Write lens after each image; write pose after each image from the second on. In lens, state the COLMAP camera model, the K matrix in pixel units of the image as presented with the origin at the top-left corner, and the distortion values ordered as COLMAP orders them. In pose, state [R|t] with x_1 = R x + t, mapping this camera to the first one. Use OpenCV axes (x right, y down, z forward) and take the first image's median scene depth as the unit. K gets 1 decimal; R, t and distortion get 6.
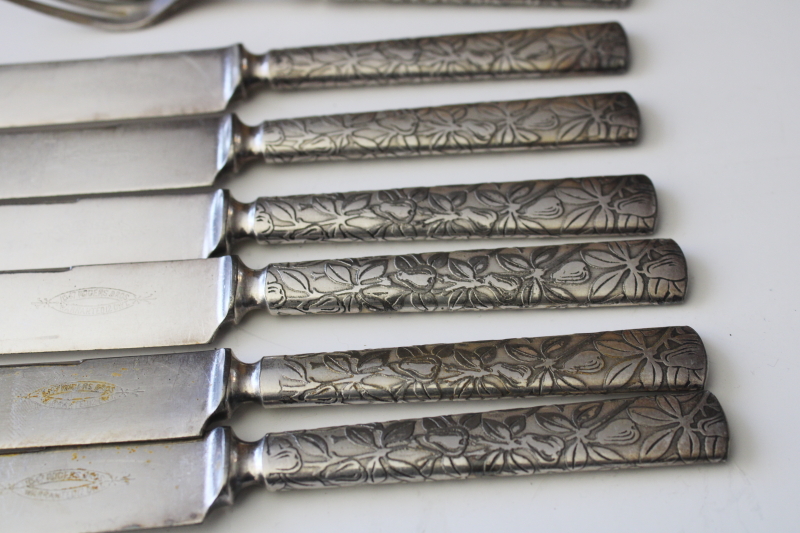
lens RADIAL K [[1196.6, 0, 403.3], [0, 1196.6, 263.6], [0, 0, 1]] dist [-0.045654, 0.000000]
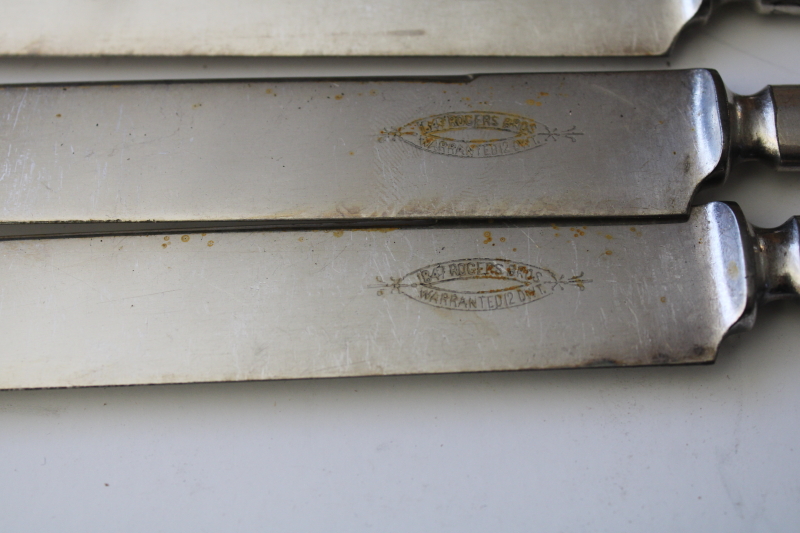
lens RADIAL K [[1196.6, 0, 402.3], [0, 1196.6, 268.2], [0, 0, 1]] dist [-0.045654, 0.000000]
pose [[0.998277, 0.051871, -0.027421, -0.276648], [-0.040527, 0.947550, 0.317028, -0.021125], [0.042428, -0.315371, 0.948020, 0.353249]]
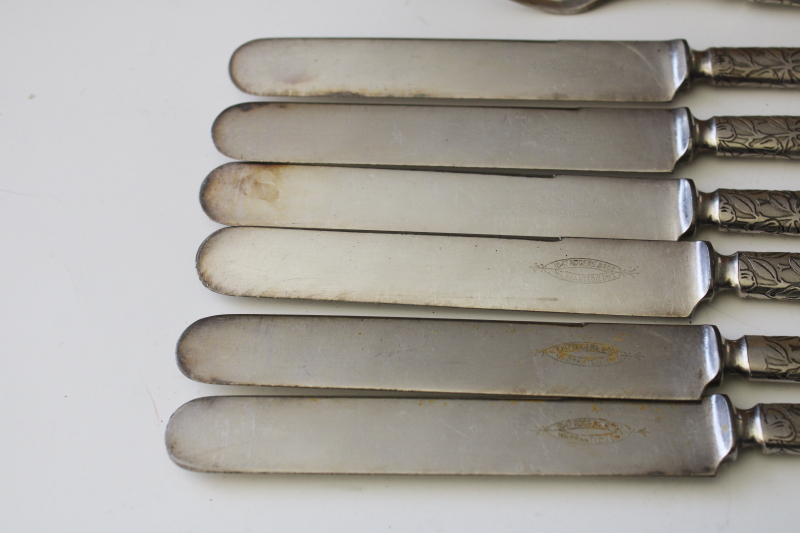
lens RADIAL K [[1196.6, 0, 397.1], [0, 1196.6, 269.9], [0, 0, 1]] dist [-0.045654, 0.000000]
pose [[0.994010, 0.091410, -0.059896, -0.377207], [-0.085121, 0.991313, 0.100262, -0.071550], [0.068541, -0.094563, 0.993157, -0.173662]]
